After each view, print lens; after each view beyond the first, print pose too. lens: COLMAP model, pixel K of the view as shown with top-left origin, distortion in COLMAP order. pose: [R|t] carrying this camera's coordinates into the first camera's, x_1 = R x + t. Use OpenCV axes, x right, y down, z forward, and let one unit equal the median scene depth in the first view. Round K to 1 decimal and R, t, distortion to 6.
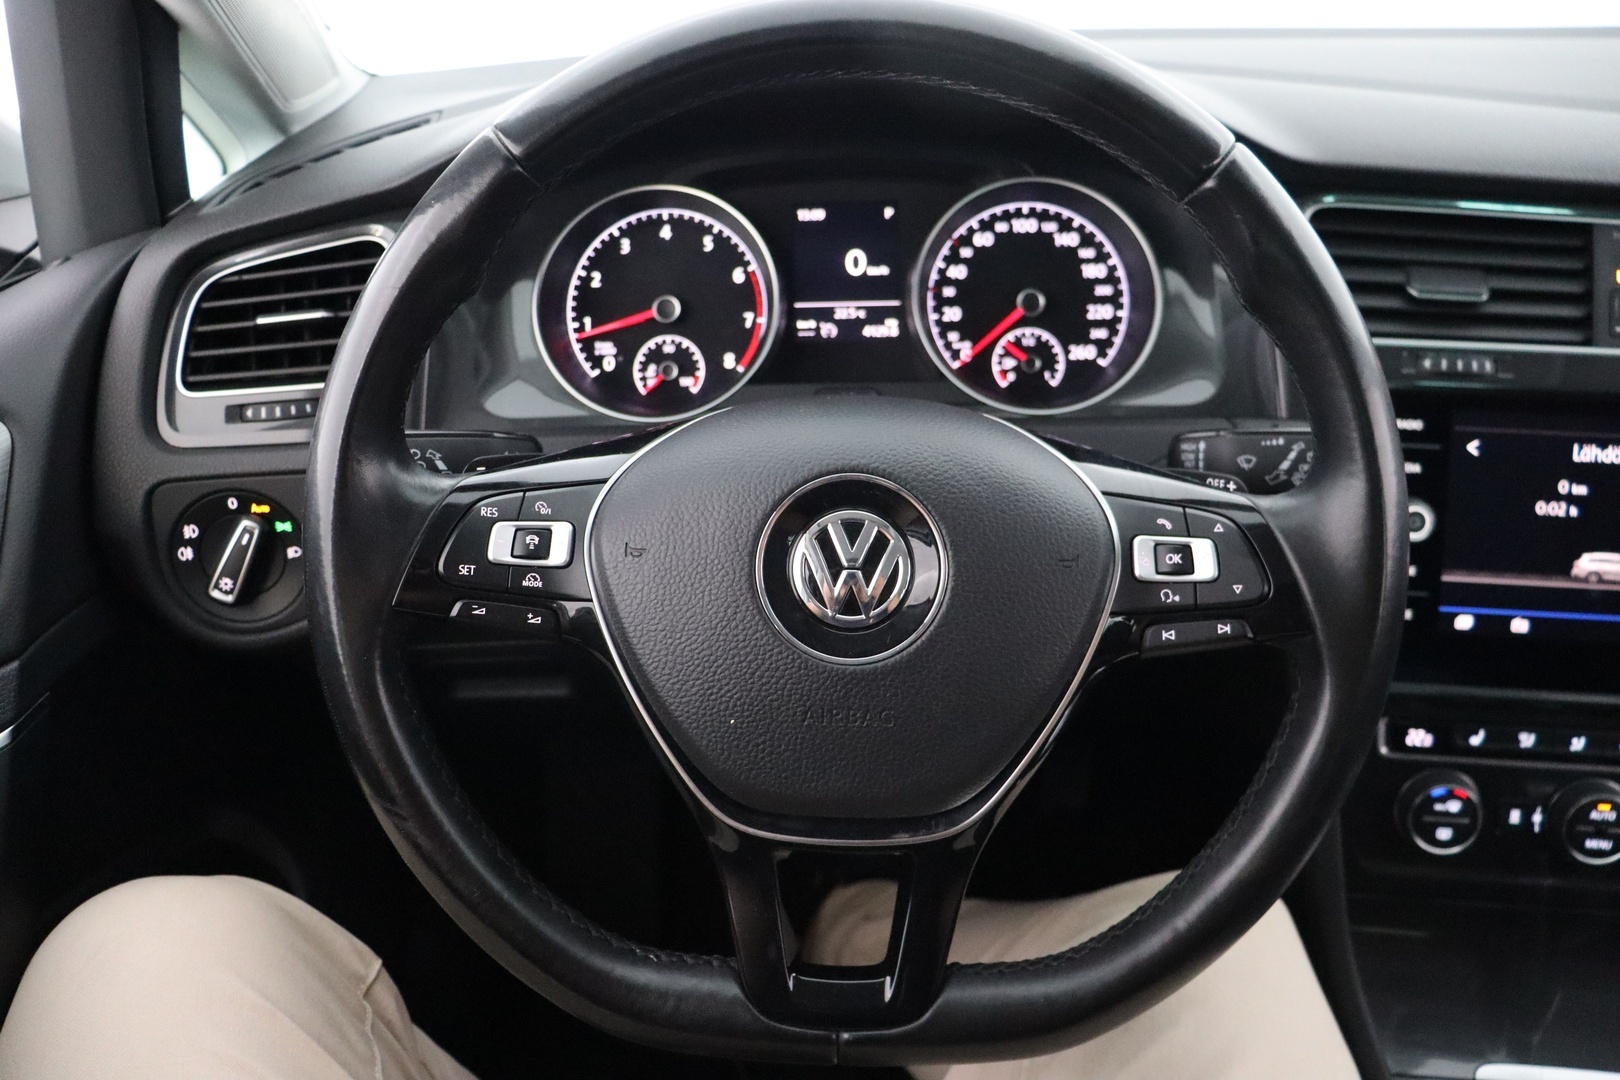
lens RADIAL K [[1347.8, 0, 799.4], [0, 1347.8, 537.6], [0, 0, 1]] dist [-0.177877, 0.134038]
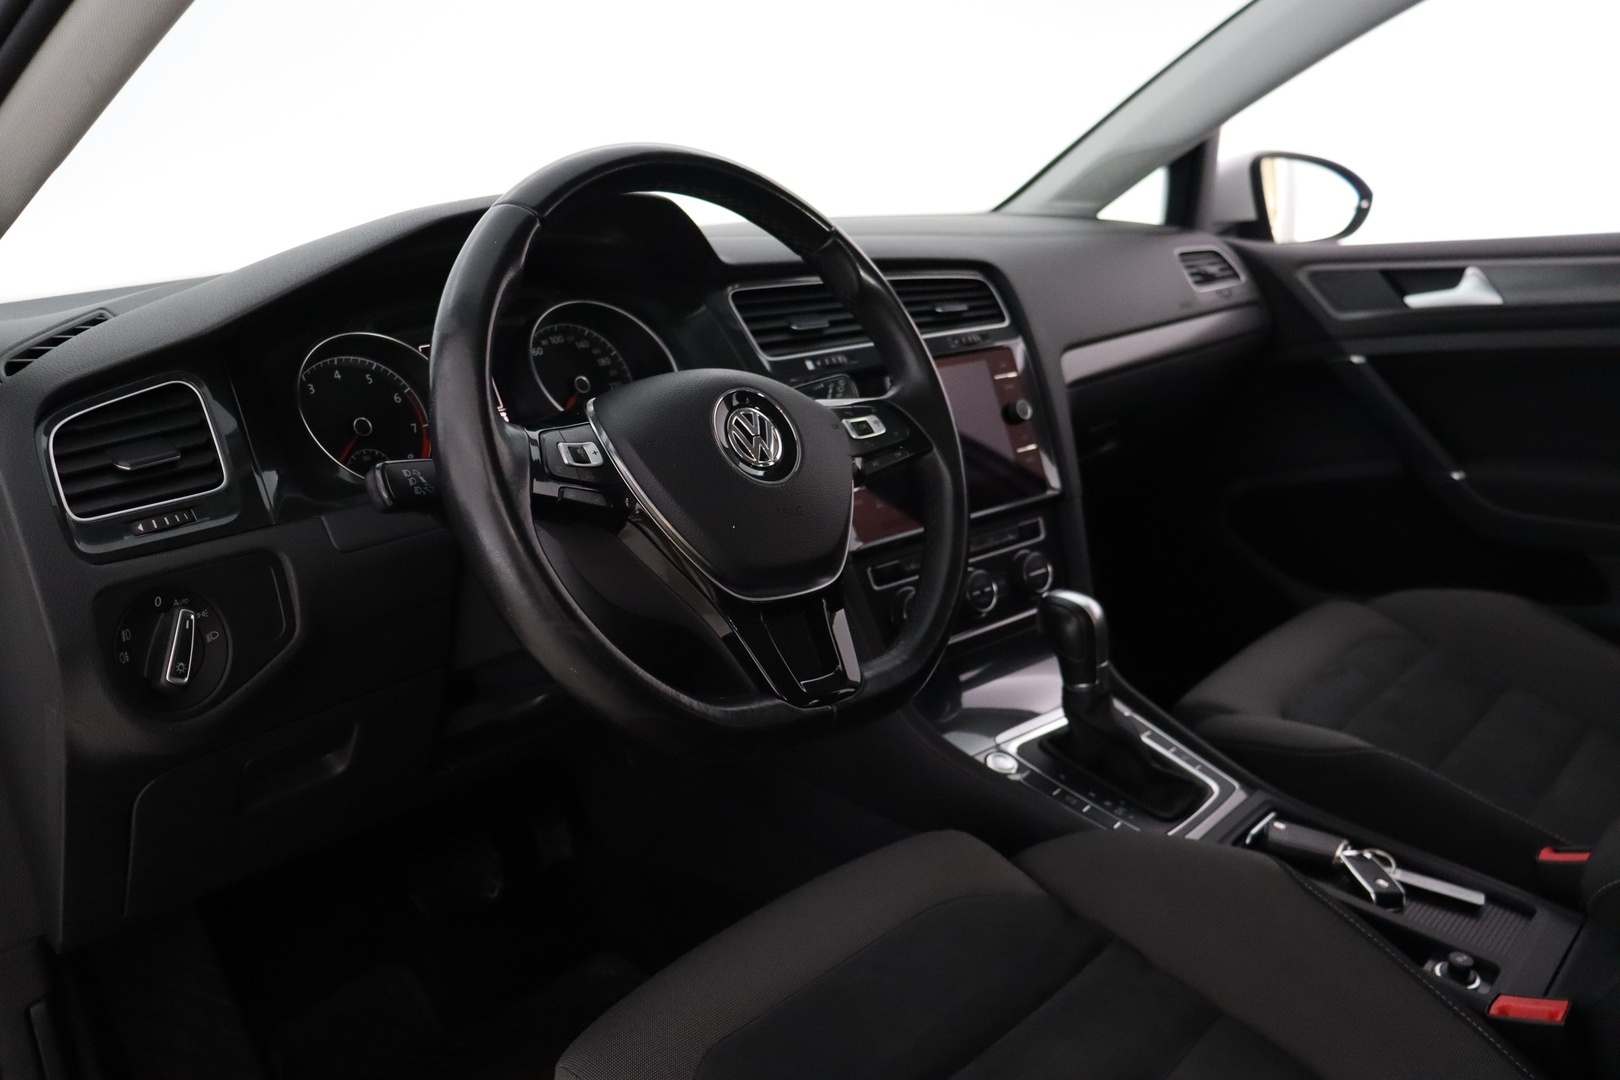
lens RADIAL K [[1347.8, 0, 811.5], [0, 1347.8, 540.9], [0, 0, 1]] dist [-0.177877, 0.134038]
pose [[0.648772, -0.199216, 0.734444, -0.783272], [0.385028, 0.918408, -0.090999, 0.216444], [-0.656391, 0.341819, 0.672541, -0.112492]]
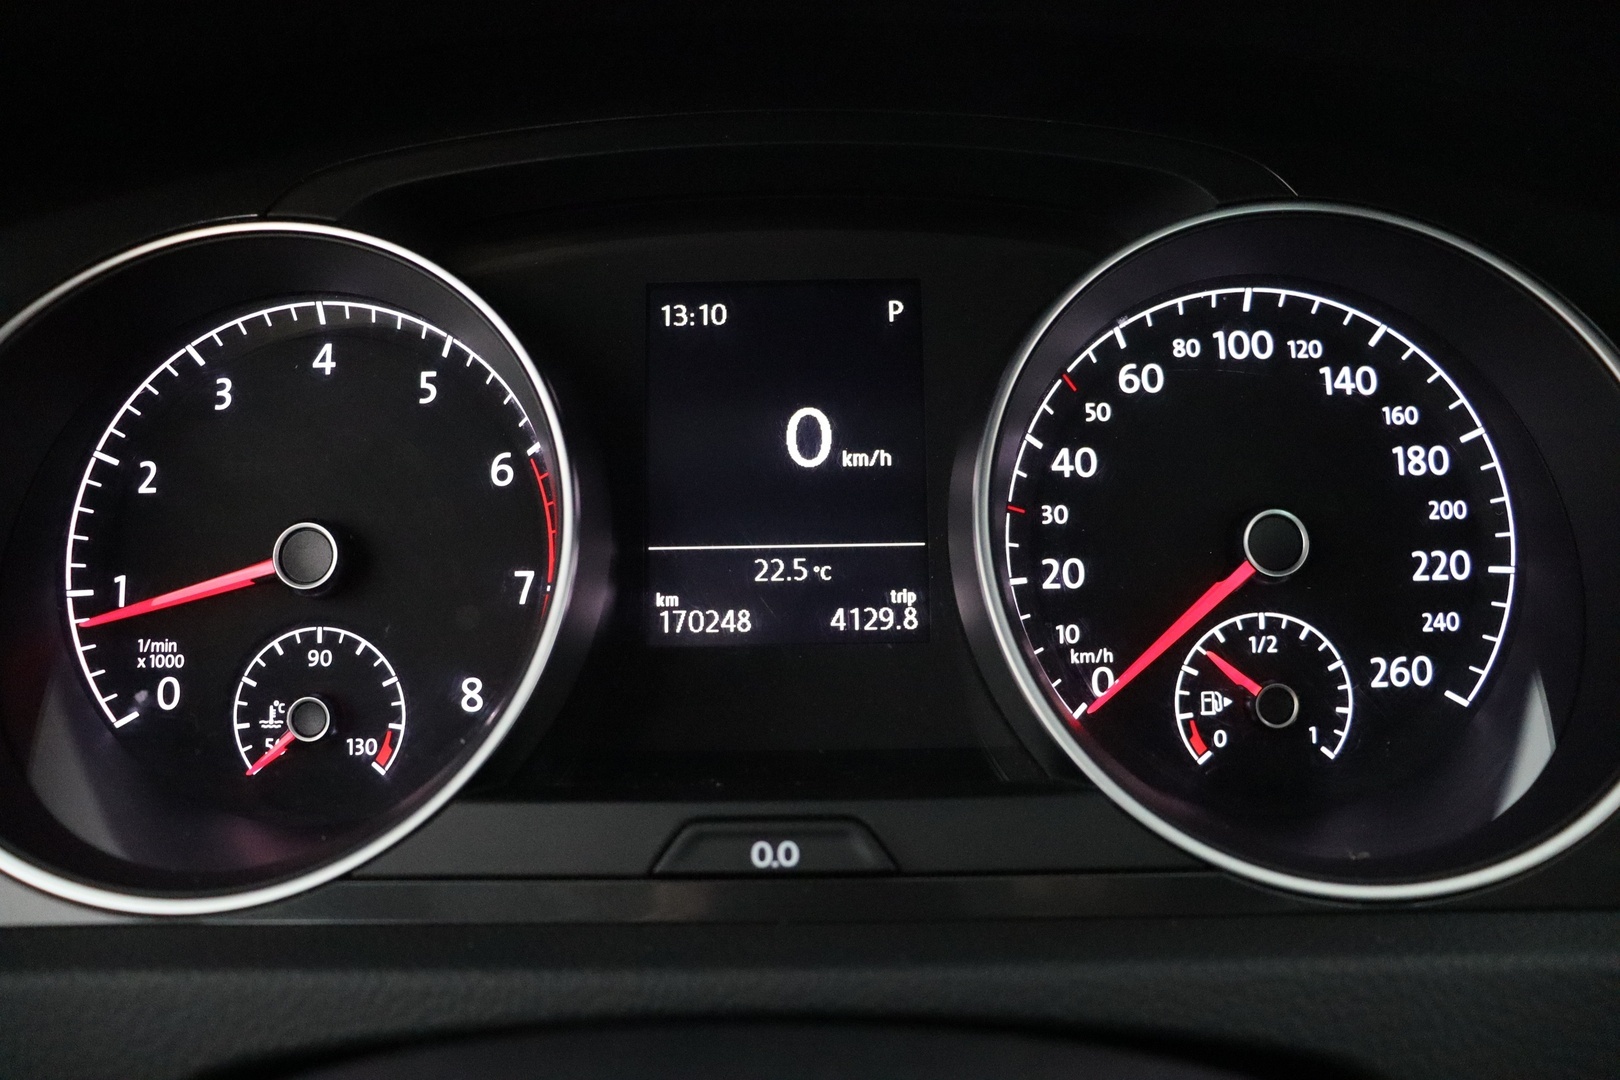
lens RADIAL K [[1347.8, 0, 813.7], [0, 1347.8, 530.8], [0, 0, 1]] dist [-0.177877, 0.134038]
pose [[0.999409, 0.005575, 0.033932, 0.030723], [-0.000491, 0.988984, -0.148023, -0.123129], [-0.034383, 0.147919, 0.988402, 0.628155]]
